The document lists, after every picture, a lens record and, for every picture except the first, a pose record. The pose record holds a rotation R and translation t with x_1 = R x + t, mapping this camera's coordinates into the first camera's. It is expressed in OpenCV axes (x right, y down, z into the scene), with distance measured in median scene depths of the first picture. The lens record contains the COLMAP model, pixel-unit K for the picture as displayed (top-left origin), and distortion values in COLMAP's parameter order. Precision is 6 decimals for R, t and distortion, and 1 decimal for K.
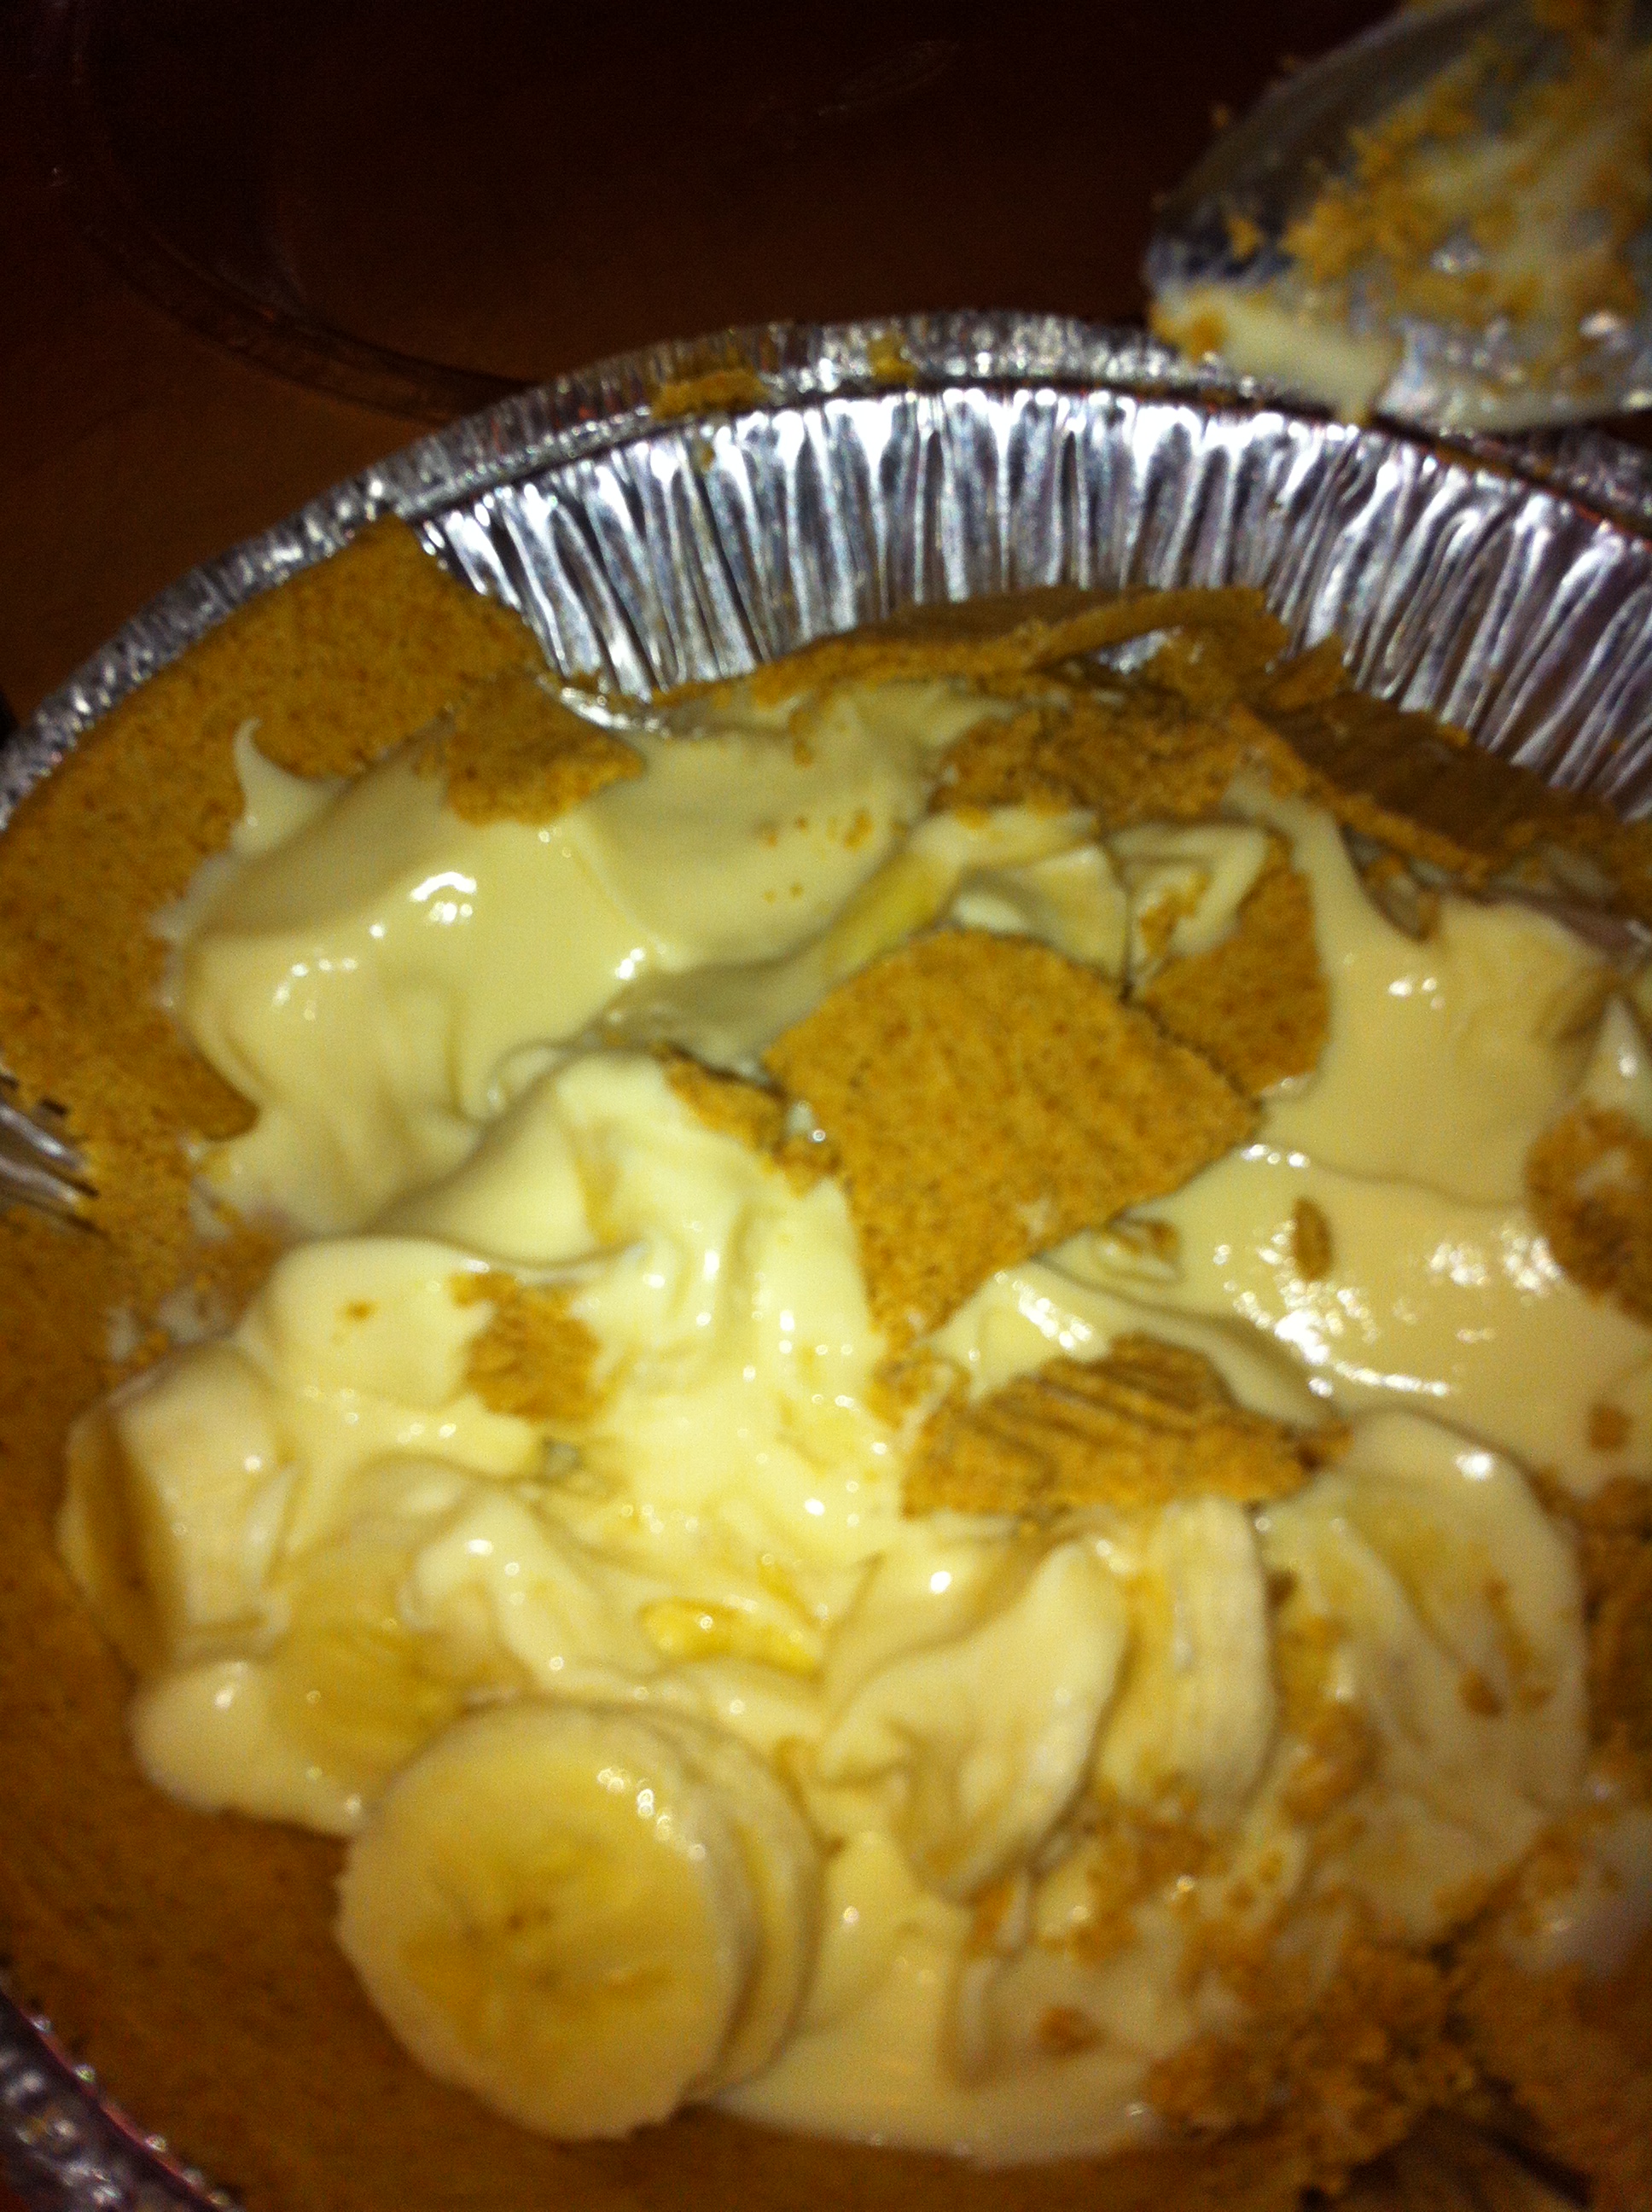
lens RADIAL K [[2187.1, 0, 826.0], [0, 2187.1, 1106.0], [0, 0, 1]] dist [-0.051616, 0.027537]
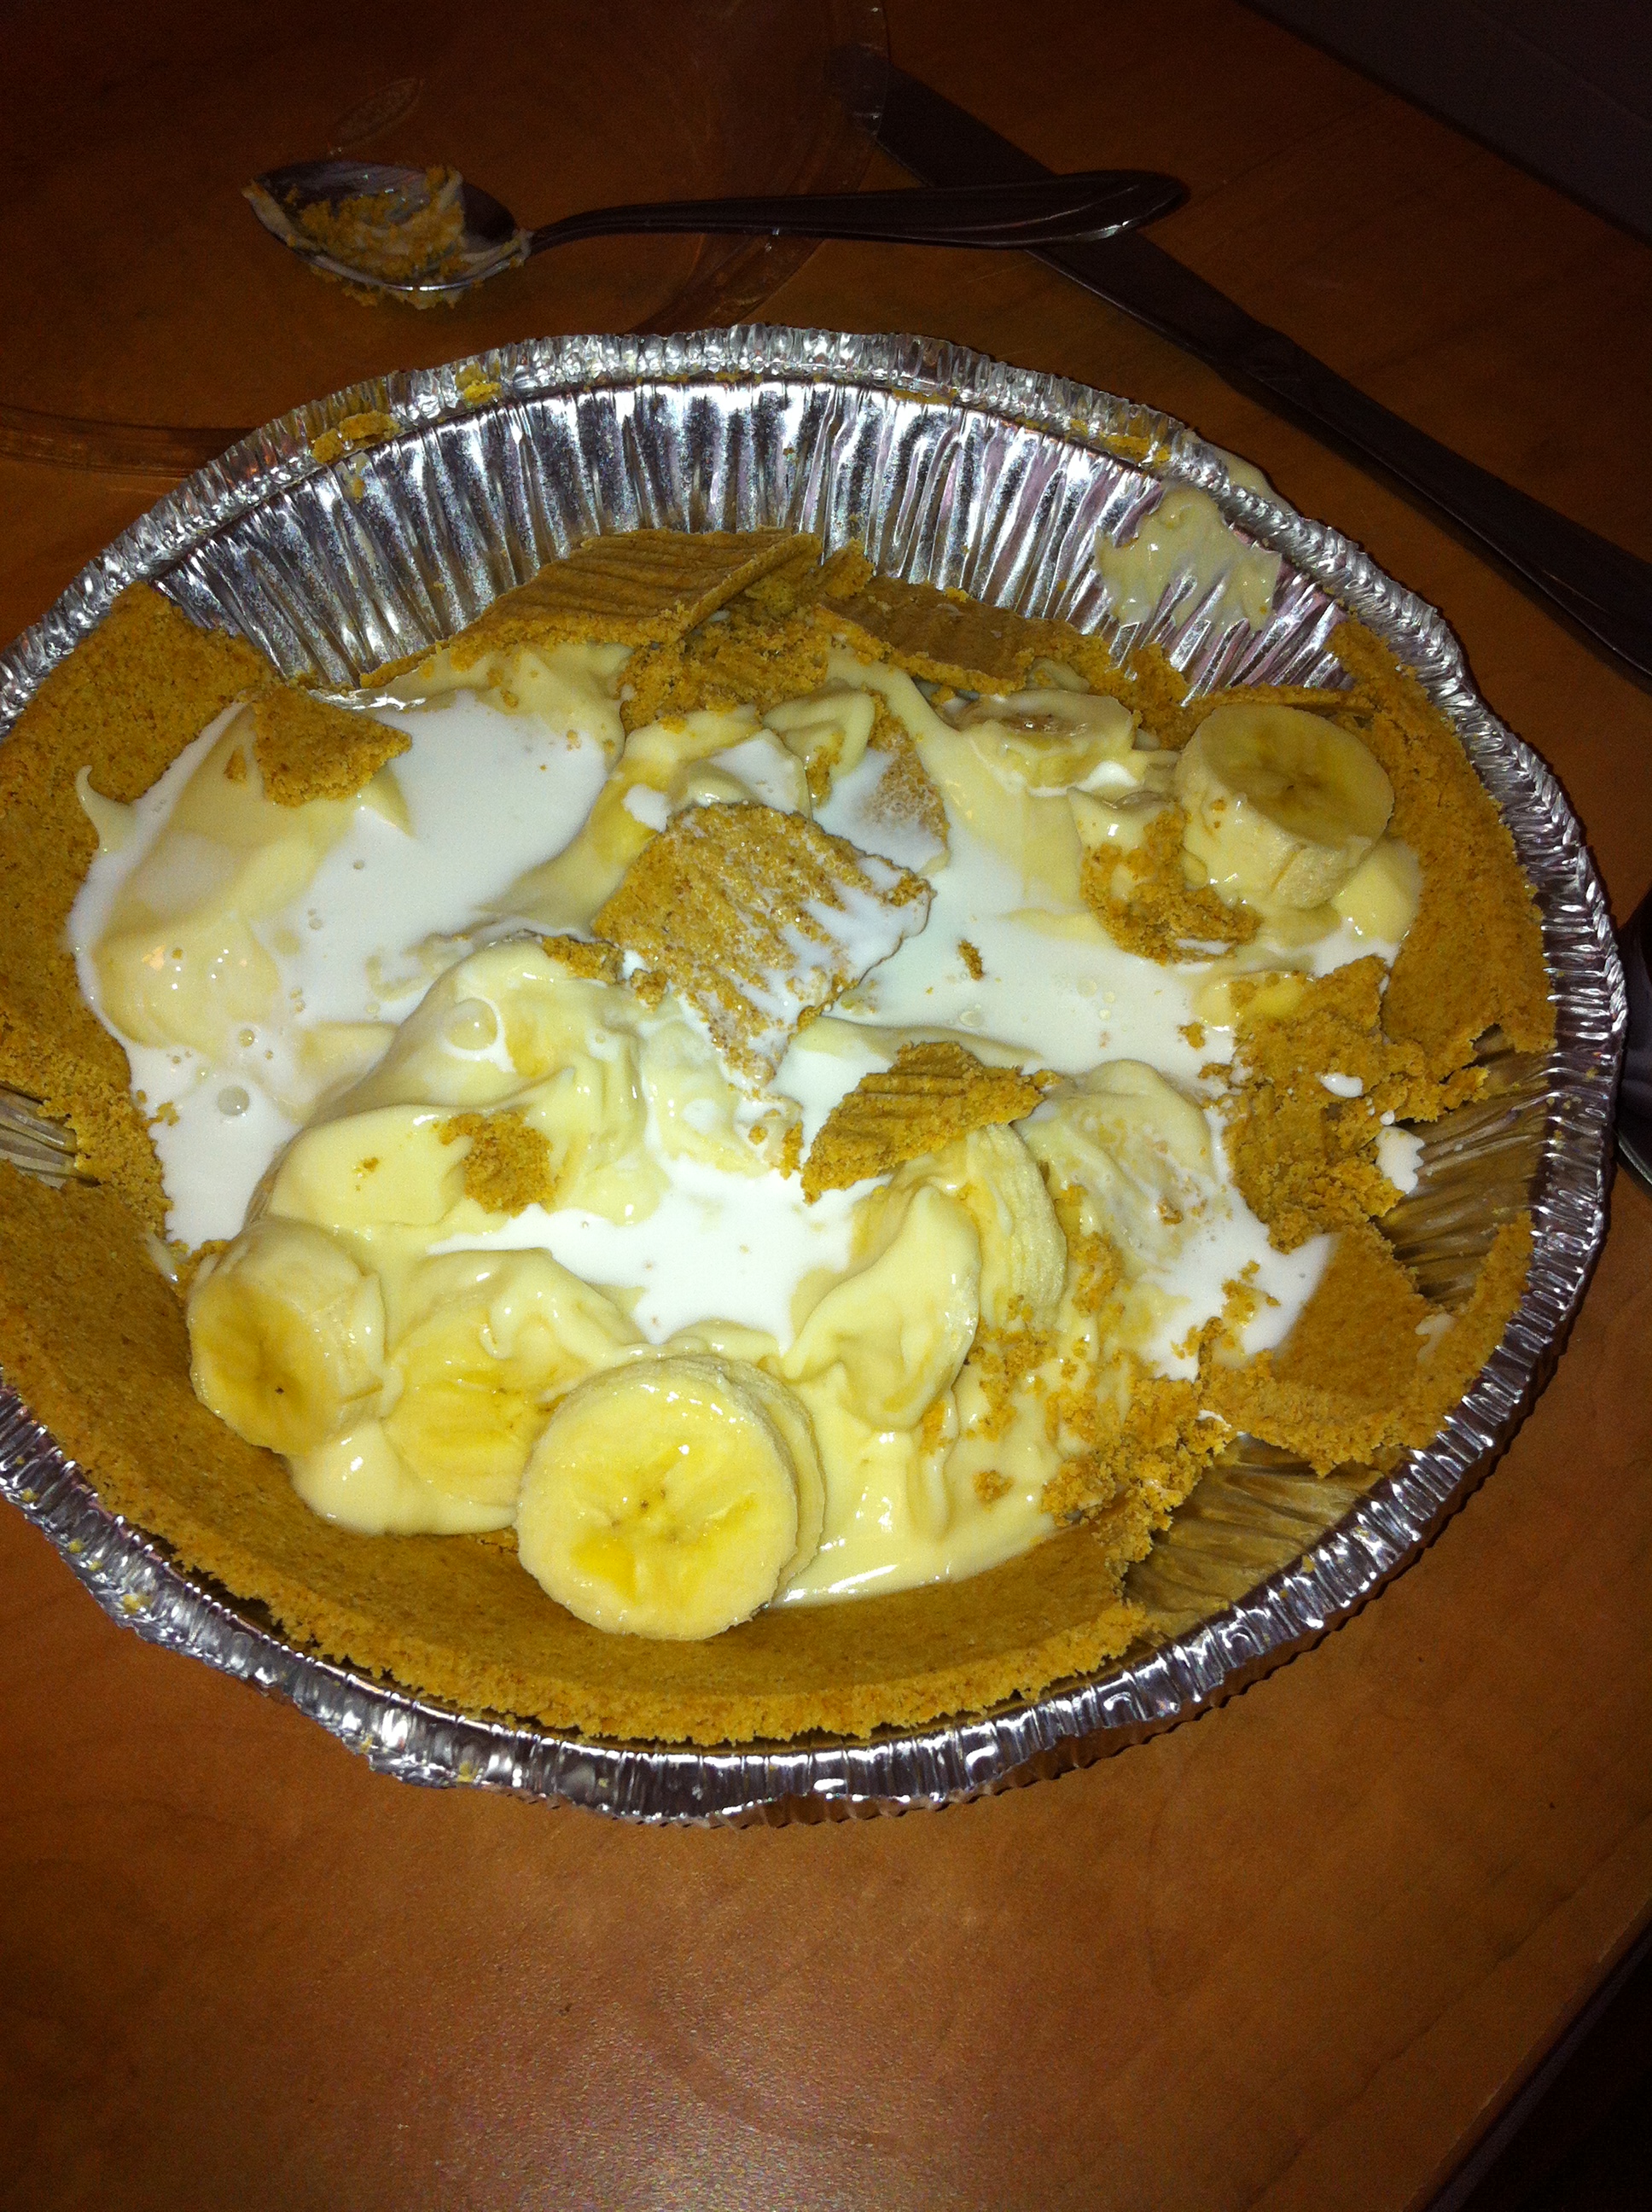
lens RADIAL K [[2170.6, 0, 826.0], [0, 2170.6, 1106.0], [0, 0, 1]] dist [0.097982, -0.406457]
pose [[0.928094, -0.256425, 0.269977, -0.272039], [0.238718, 0.966224, 0.097088, -0.009691], [-0.285754, -0.025658, 0.957959, -0.352426]]
